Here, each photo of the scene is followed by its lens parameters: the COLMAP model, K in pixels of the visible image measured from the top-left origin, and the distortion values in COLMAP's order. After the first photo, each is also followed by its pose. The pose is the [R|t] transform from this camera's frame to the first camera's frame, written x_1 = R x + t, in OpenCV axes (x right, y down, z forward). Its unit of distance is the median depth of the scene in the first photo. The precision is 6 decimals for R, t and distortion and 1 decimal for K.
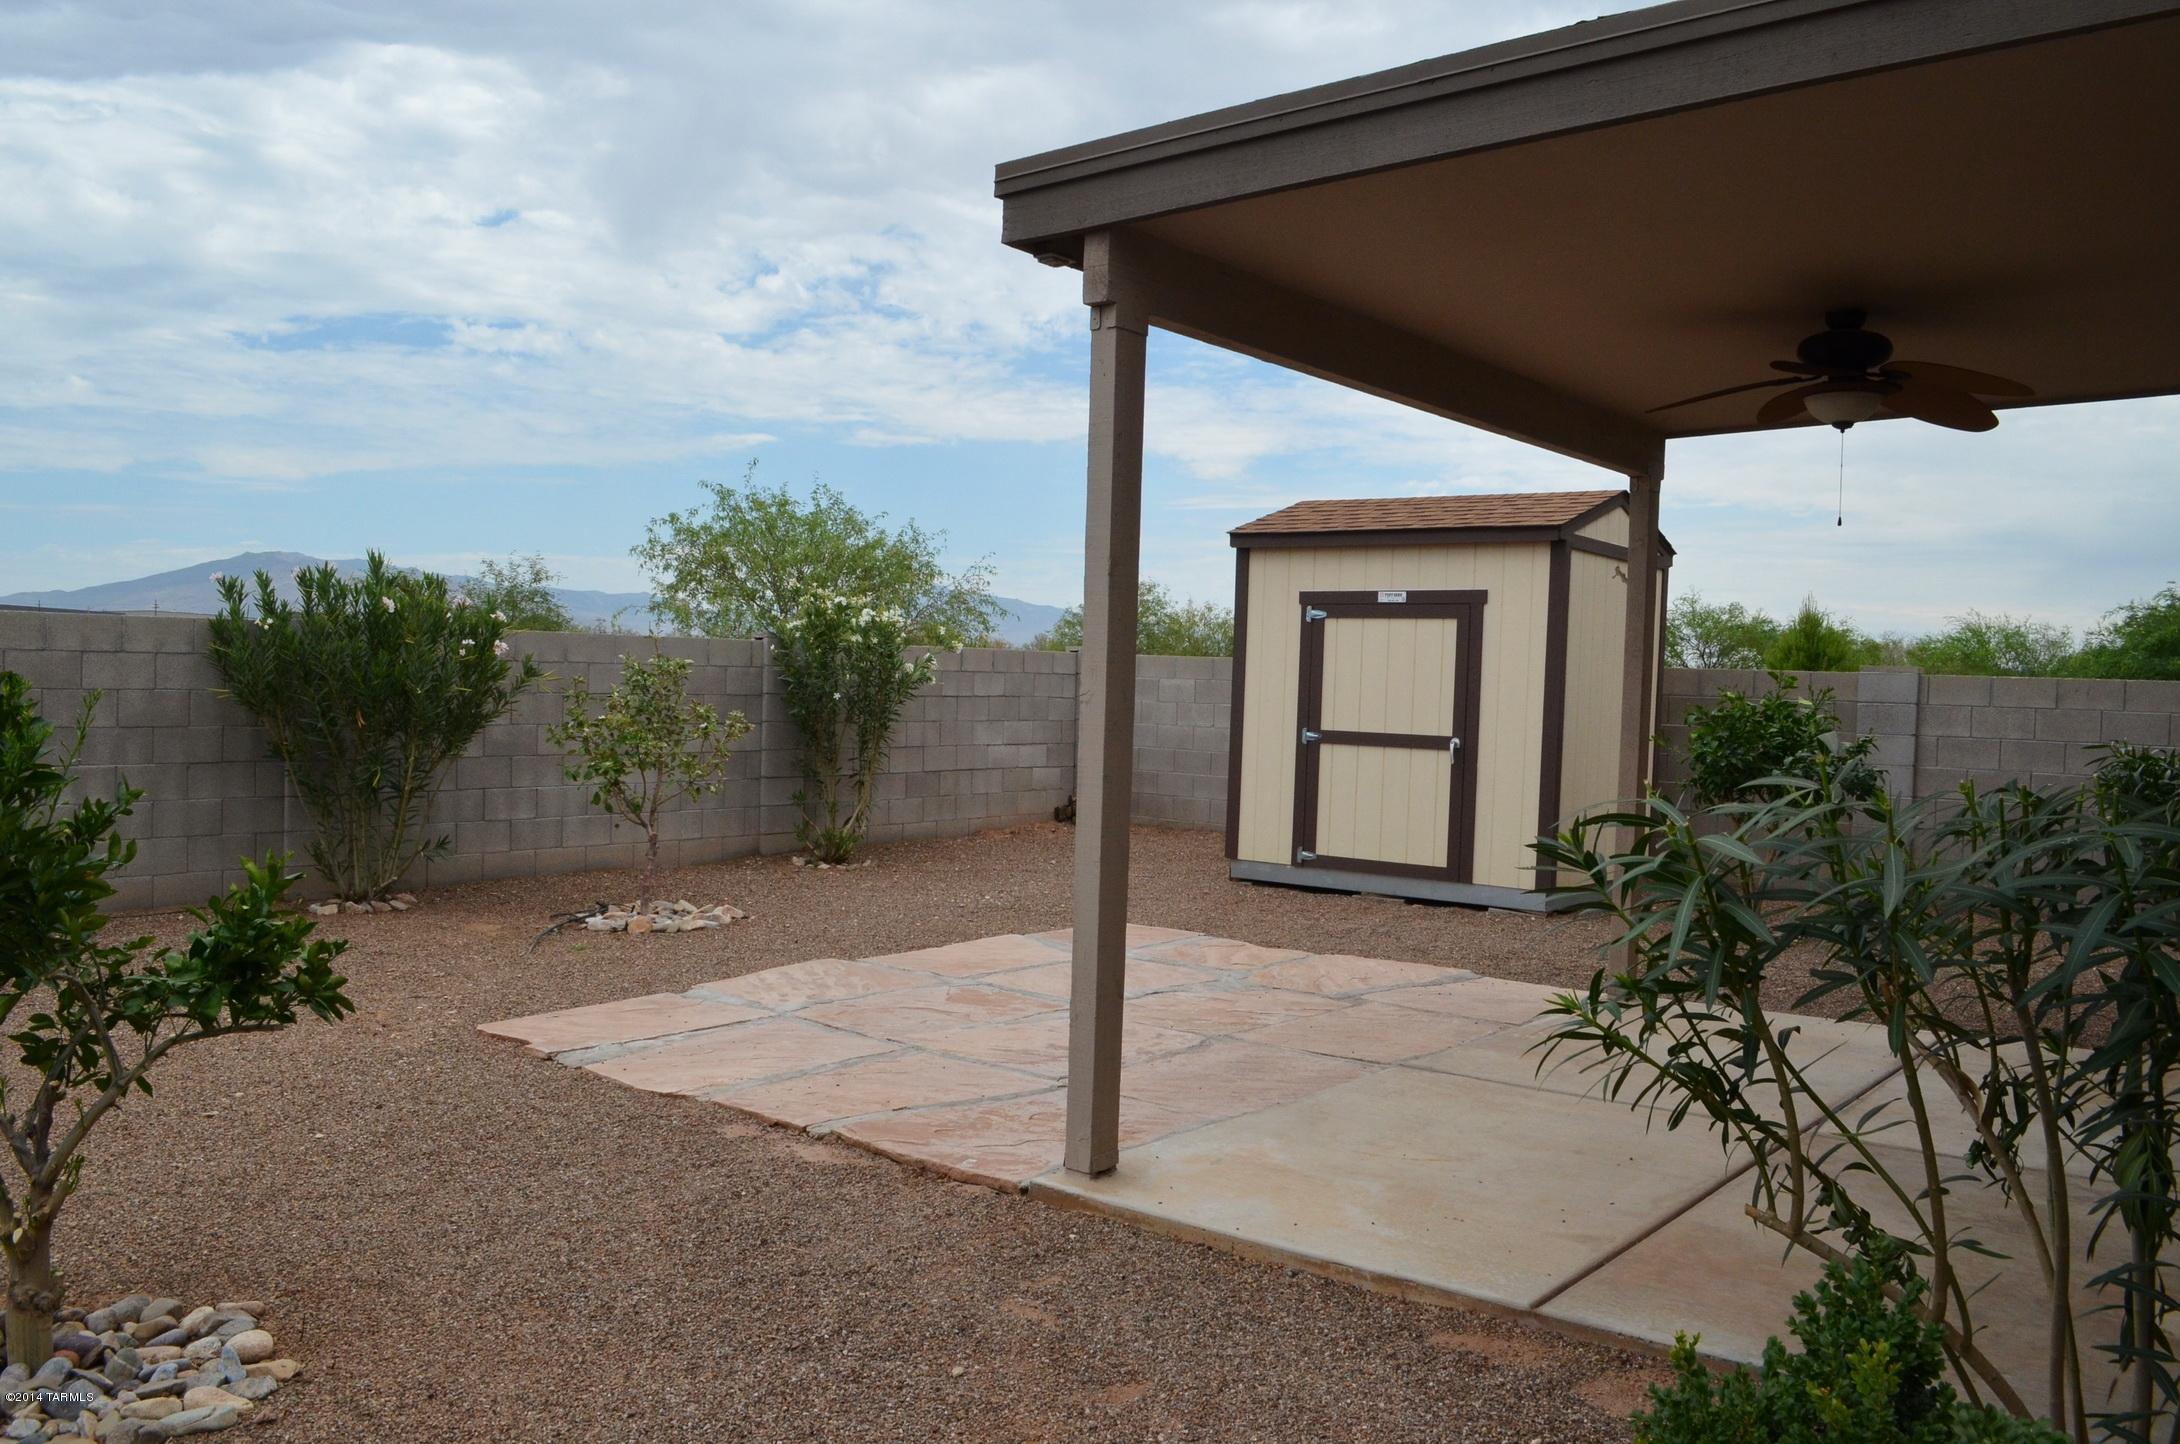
lens RADIAL K [[1717.0, 0, 1116.8], [0, 1717.0, 722.2], [0, 0, 1]] dist [-0.087521, 0.014644]
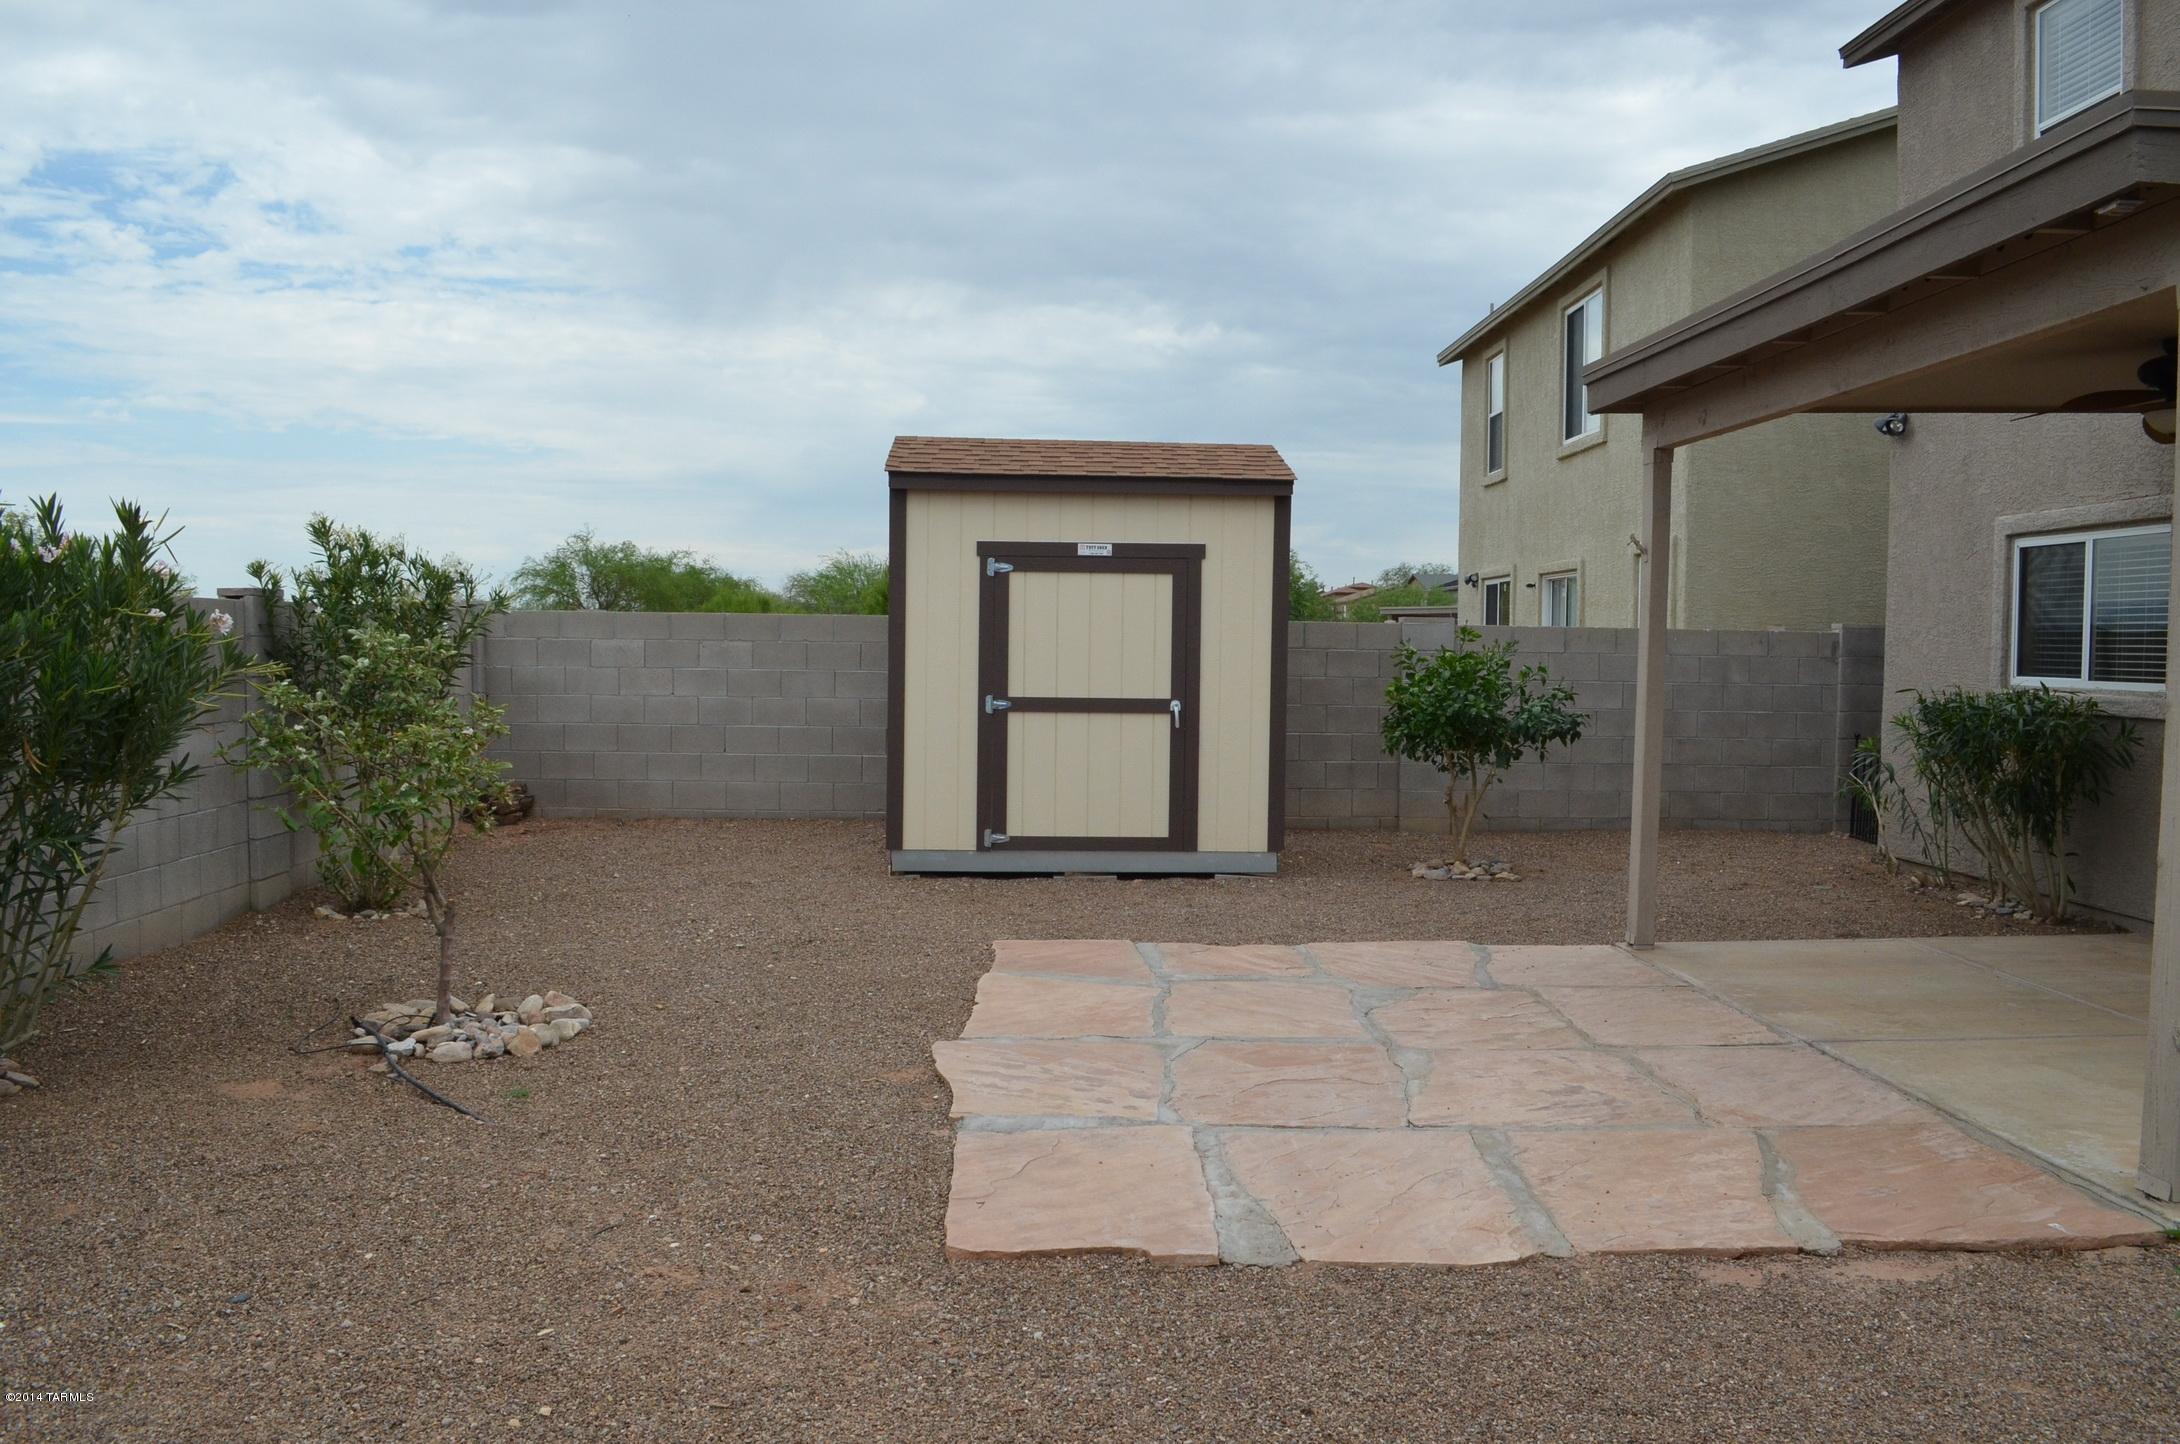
lens RADIAL K [[1717.0, 0, 1096.0], [0, 1717.0, 730.9], [0, 0, 1]] dist [-0.087521, 0.014644]
pose [[0.763215, -0.056060, 0.643708, -0.434559], [0.028503, 0.998180, 0.053136, -0.024744], [-0.645515, -0.022207, 0.763424, 0.292463]]
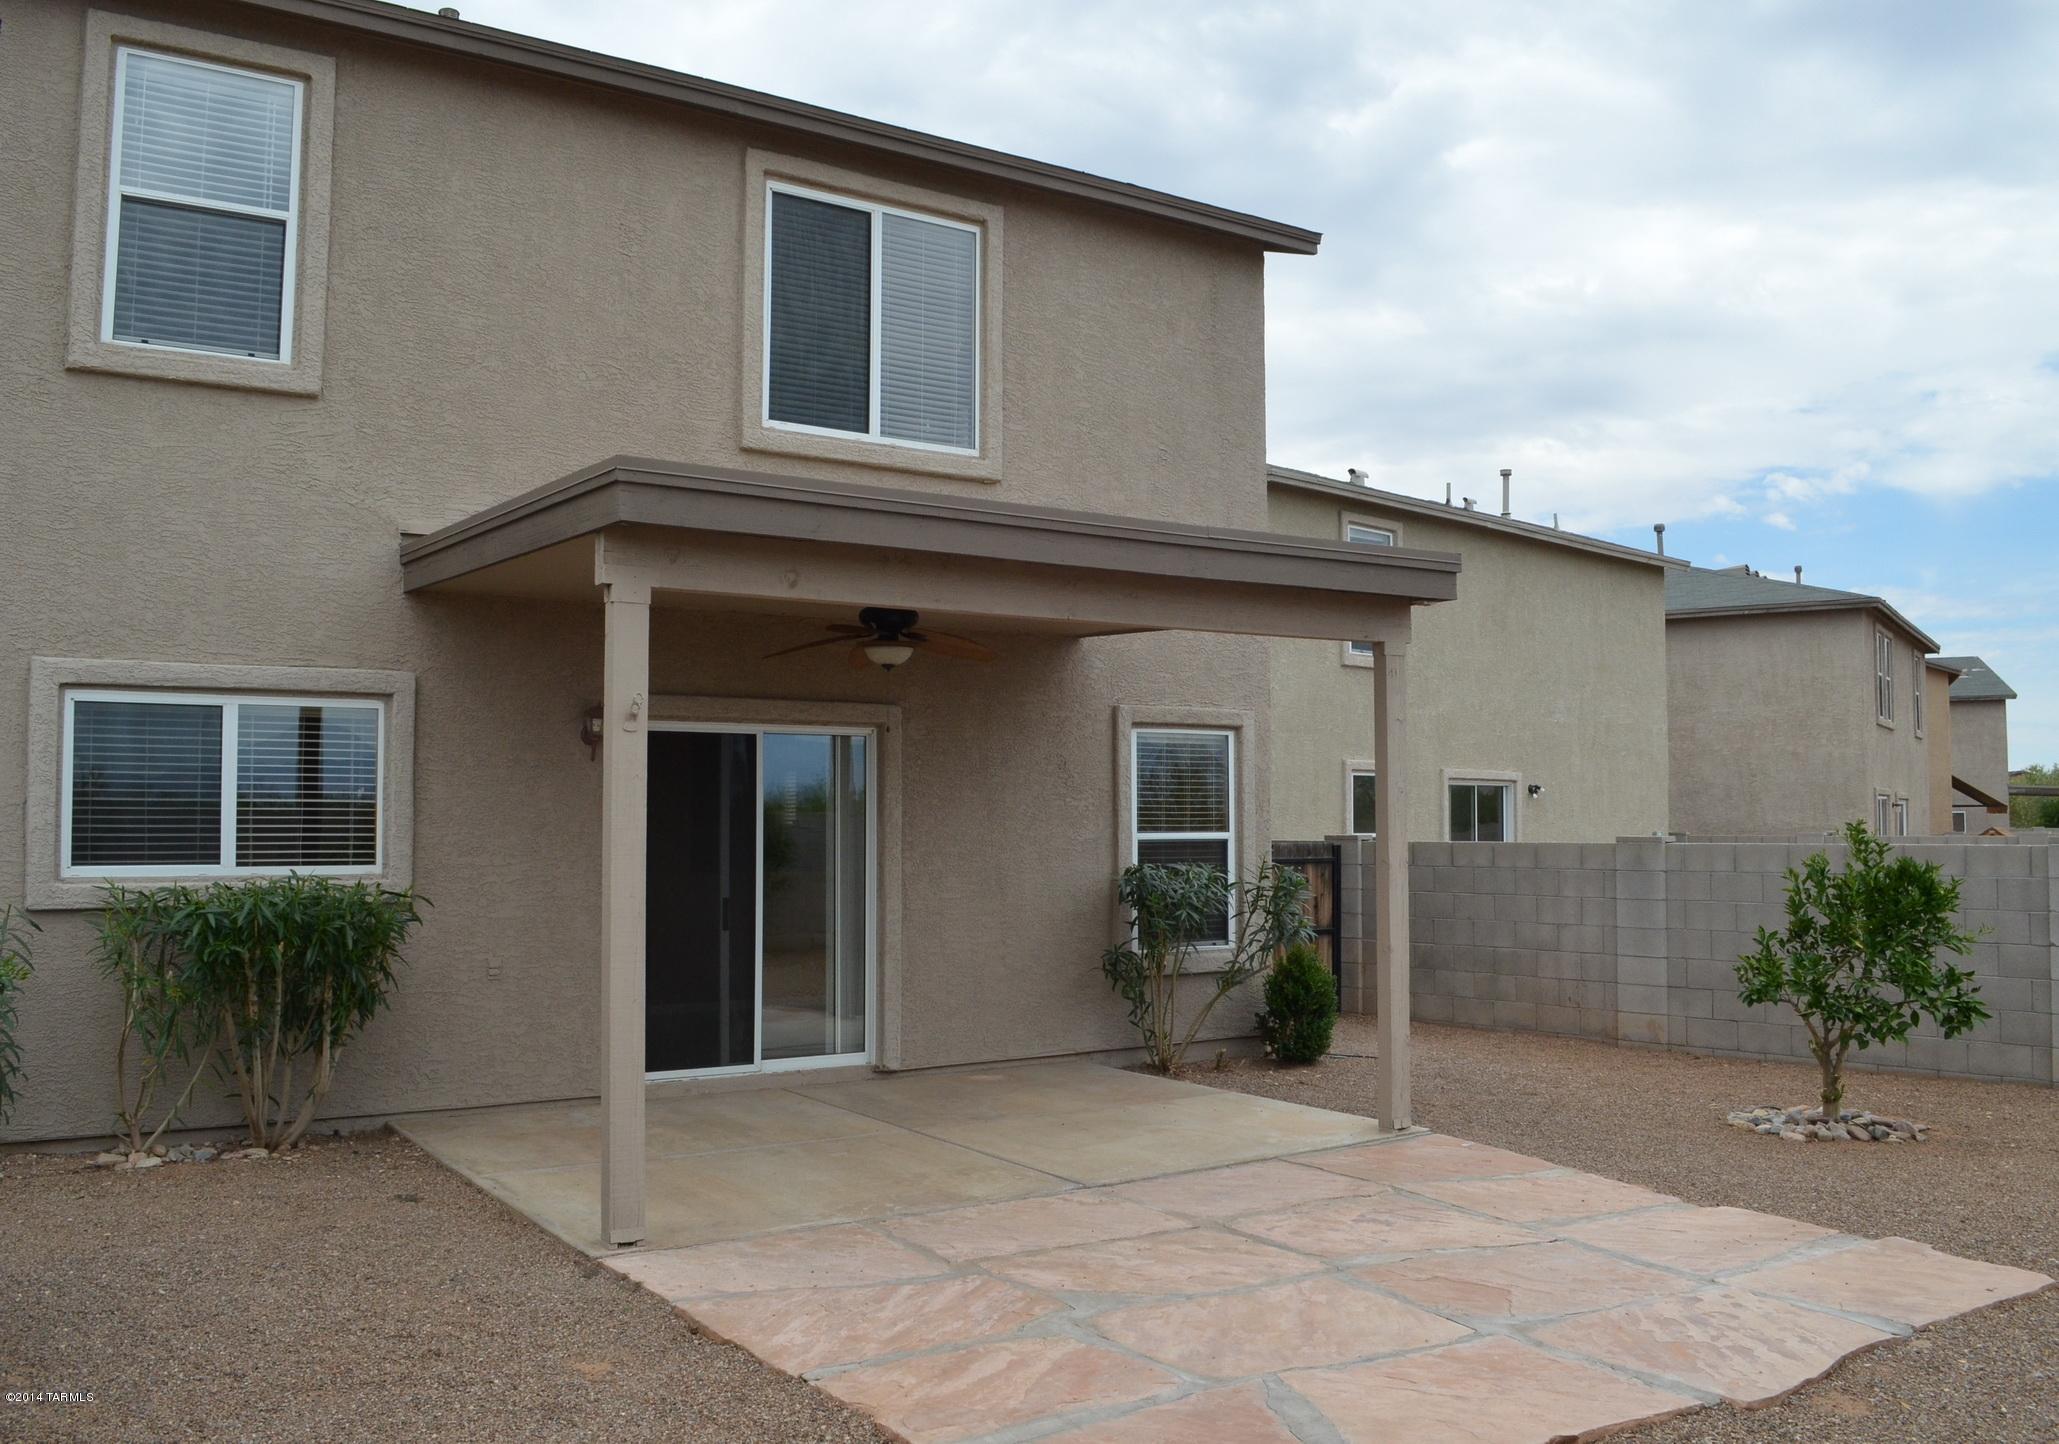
lens RADIAL K [[1727.6, 0, 1026.5], [0, 1727.6, 722.7], [0, 0, 1]] dist [-0.086418, -0.001292]
pose [[-0.945676, -0.012696, 0.324863, -0.086809], [-0.020527, 0.999575, -0.020689, -0.045012], [-0.324462, -0.026233, -0.945535, 1.174723]]
